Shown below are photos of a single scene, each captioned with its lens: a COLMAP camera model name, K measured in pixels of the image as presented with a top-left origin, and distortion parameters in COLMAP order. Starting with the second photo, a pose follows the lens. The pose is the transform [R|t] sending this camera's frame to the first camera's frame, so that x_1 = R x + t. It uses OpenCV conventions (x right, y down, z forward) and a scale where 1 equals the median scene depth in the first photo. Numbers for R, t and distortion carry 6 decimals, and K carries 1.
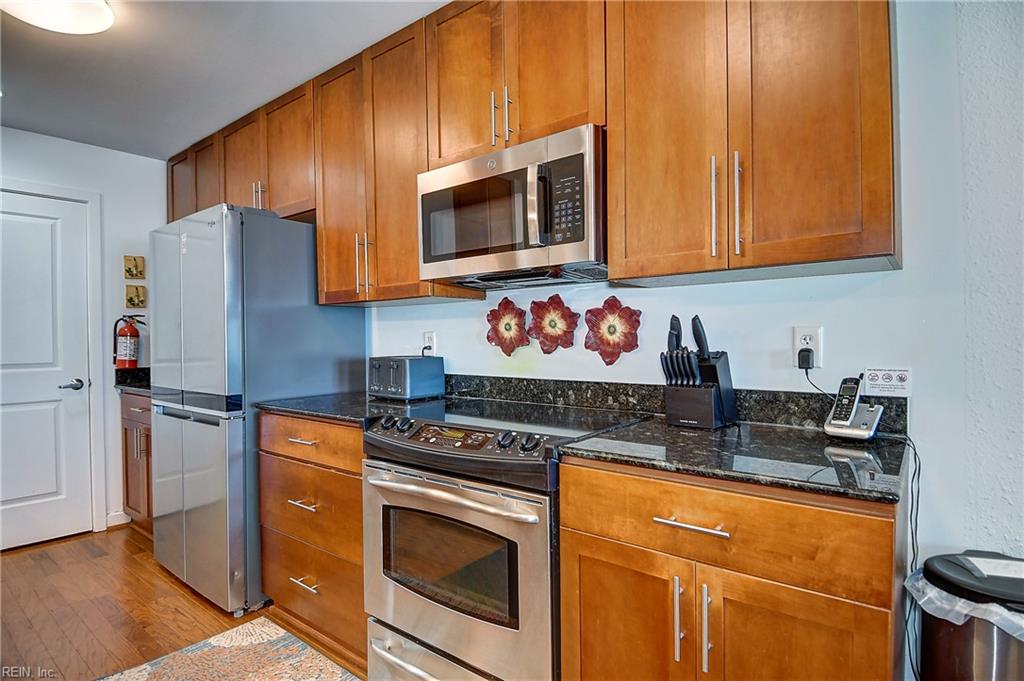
lens RADIAL K [[545.5, 0, 512.0], [0, 545.5, 340.5], [0, 0, 1]] dist [0.001590, 0.000023]
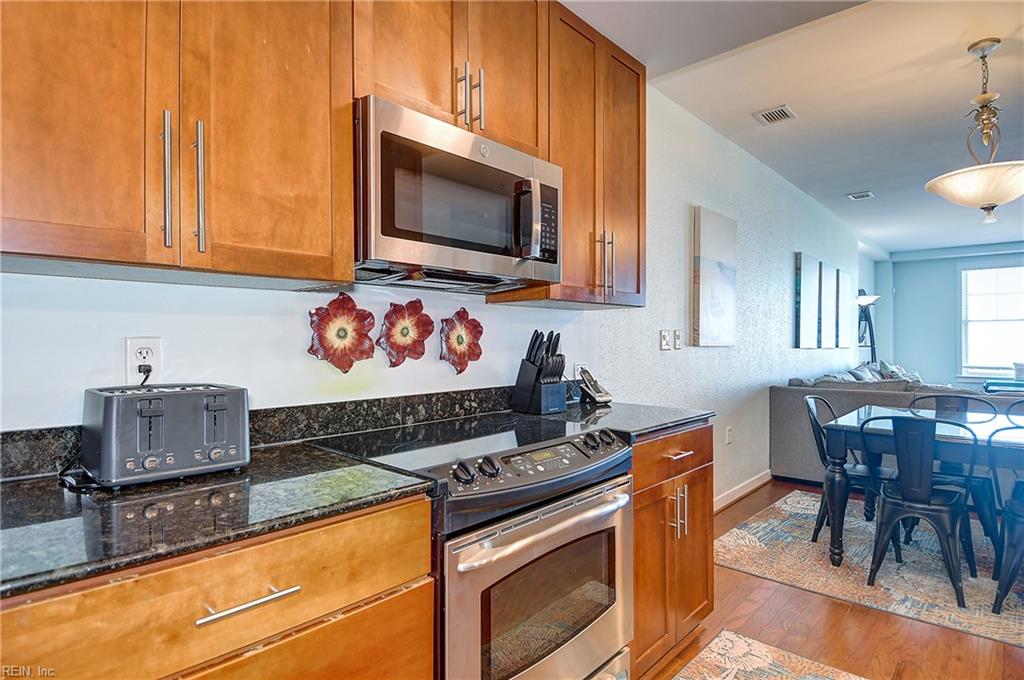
lens RADIAL K [[545.5, 0, 512.0], [0, 545.5, 340.0], [0, 0, 1]] dist [0.001590, 0.000023]
pose [[0.035833, 0.014638, 0.999251, -0.799390], [0.011430, 0.999821, -0.015056, -0.002340], [-0.999292, 0.011961, 0.035660, 0.811344]]
